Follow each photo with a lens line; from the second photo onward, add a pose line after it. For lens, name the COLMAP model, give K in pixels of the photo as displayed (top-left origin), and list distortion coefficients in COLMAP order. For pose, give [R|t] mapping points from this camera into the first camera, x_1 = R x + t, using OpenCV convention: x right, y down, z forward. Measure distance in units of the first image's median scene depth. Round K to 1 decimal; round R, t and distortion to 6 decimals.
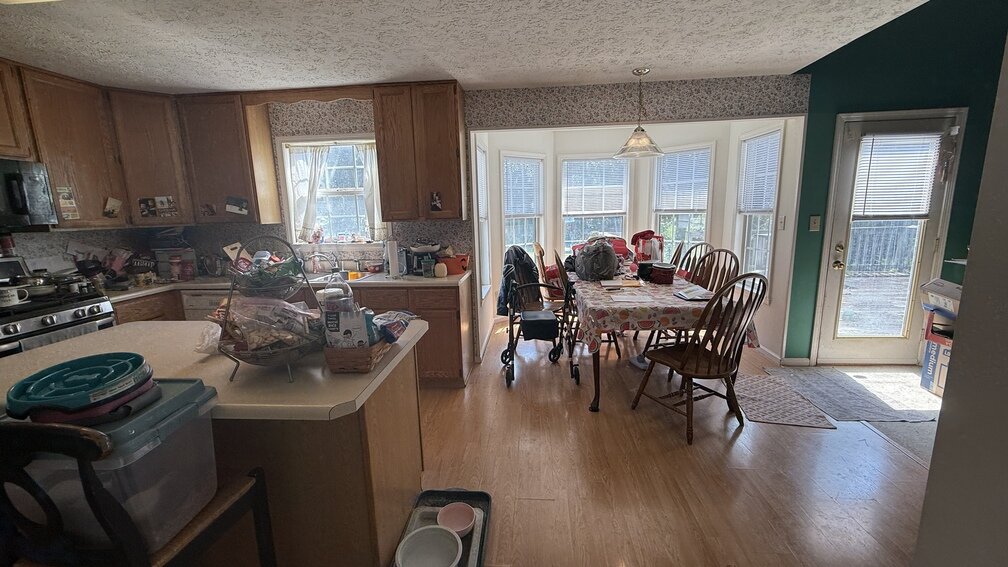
lens RADIAL K [[402.0, 0, 501.8], [0, 402.0, 283.9], [0, 0, 1]] dist [-0.000130, 0.000006]
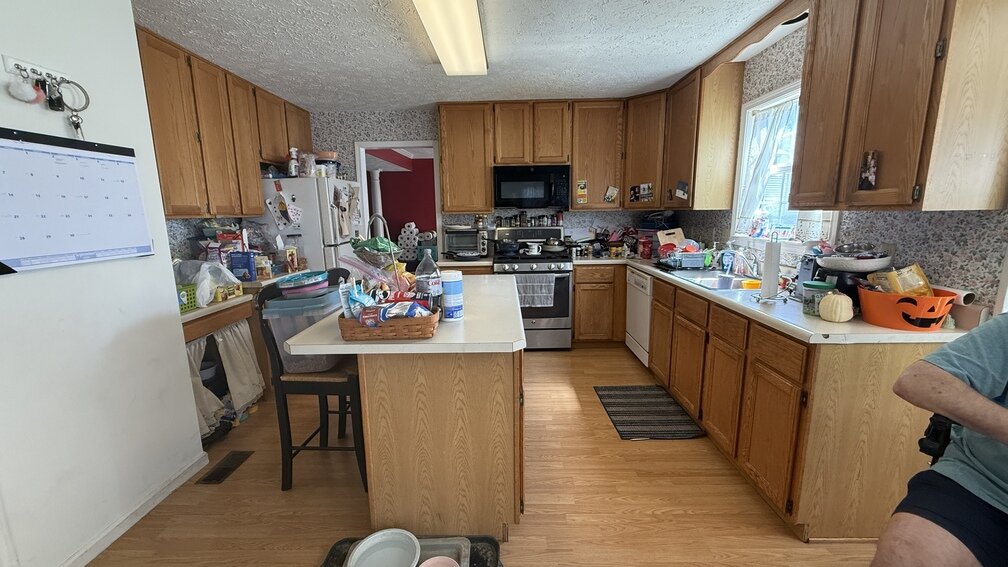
lens RADIAL K [[402.0, 0, 501.8], [0, 402.0, 283.9], [0, 0, 1]] dist [-0.000130, 0.000006]
pose [[0.068951, 0.201573, -0.977043, 0.310474], [-0.168903, 0.967594, 0.187704, -0.087425], [0.983218, 0.152083, 0.100763, 0.527876]]
